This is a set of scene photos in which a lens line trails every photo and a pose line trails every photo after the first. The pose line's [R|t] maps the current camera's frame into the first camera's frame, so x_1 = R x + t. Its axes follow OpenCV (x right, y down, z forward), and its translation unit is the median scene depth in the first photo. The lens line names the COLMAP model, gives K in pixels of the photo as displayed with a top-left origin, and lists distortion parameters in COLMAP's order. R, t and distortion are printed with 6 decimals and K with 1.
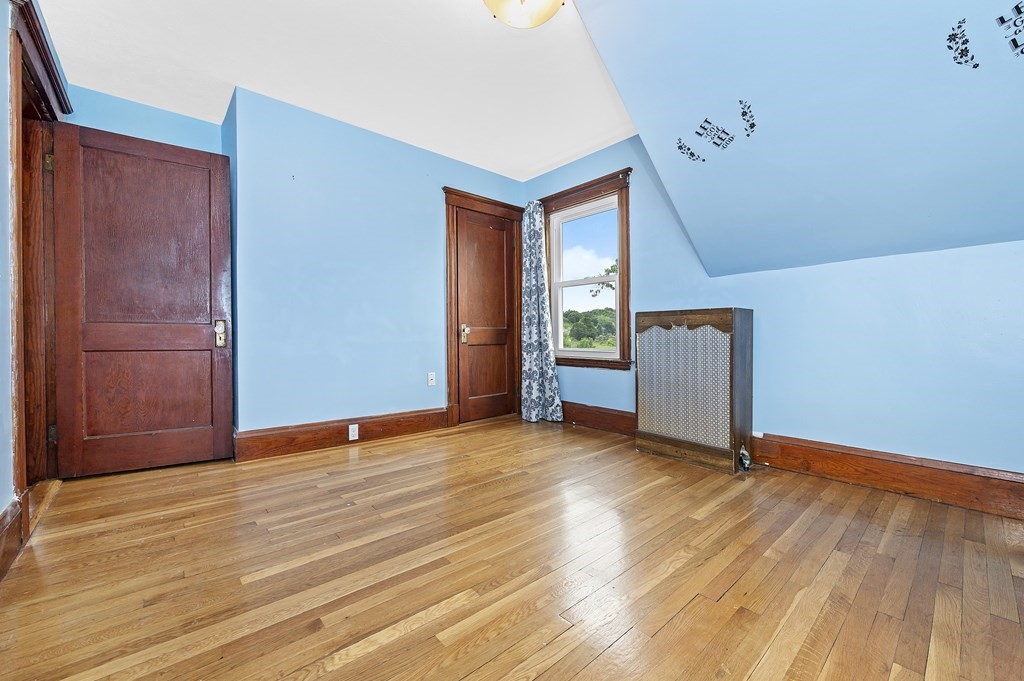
lens RADIAL K [[412.5, 0, 506.1], [0, 412.5, 346.0], [0, 0, 1]] dist [0.000804, -0.002160]
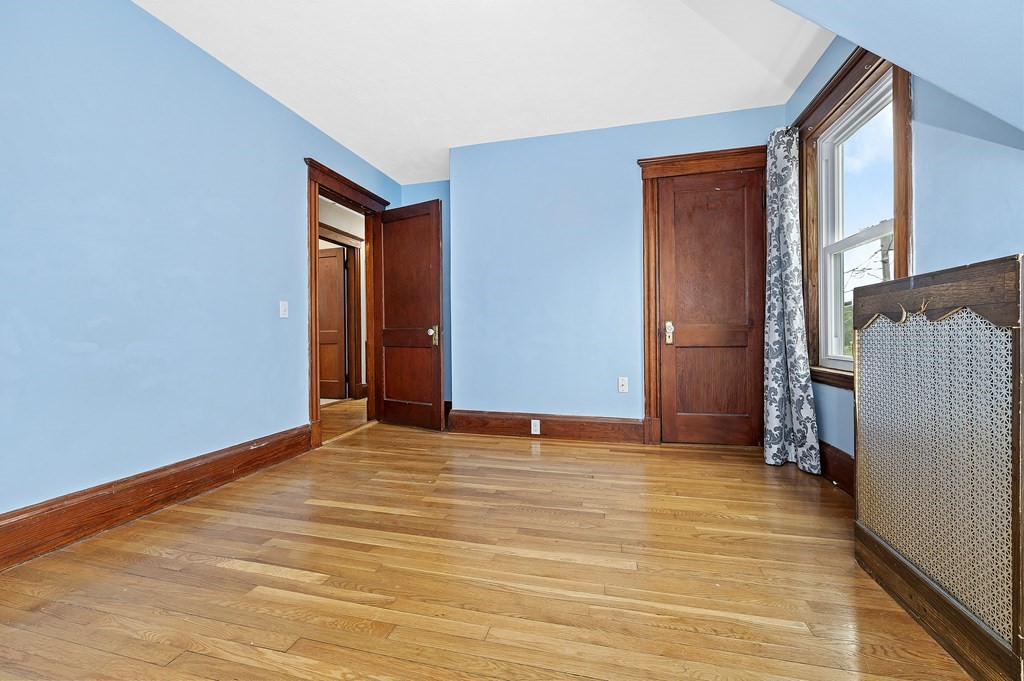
lens RADIAL K [[412.5, 0, 506.1], [0, 412.5, 346.0], [0, 0, 1]] dist [0.000804, -0.002160]
pose [[0.567766, 0.017090, -0.823012, 0.534787], [-0.013028, 0.999846, 0.011775, -0.012638], [0.823087, 0.004037, 0.567901, 0.393811]]
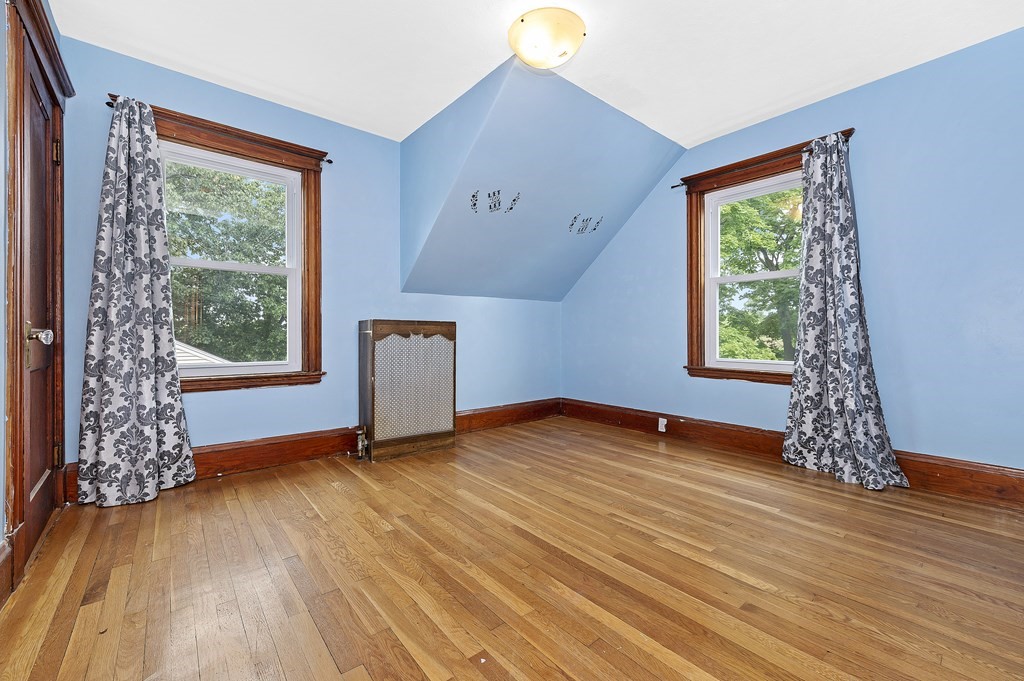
lens RADIAL K [[414.4, 0, 516.6], [0, 414.4, 336.2], [0, 0, 1]] dist [0.000127, -0.000294]
pose [[-0.001792, 0.002589, 0.999995, -0.718006], [0.023115, 0.999730, -0.002547, -0.034895], [-0.999731, 0.023110, -0.001852, 0.727689]]
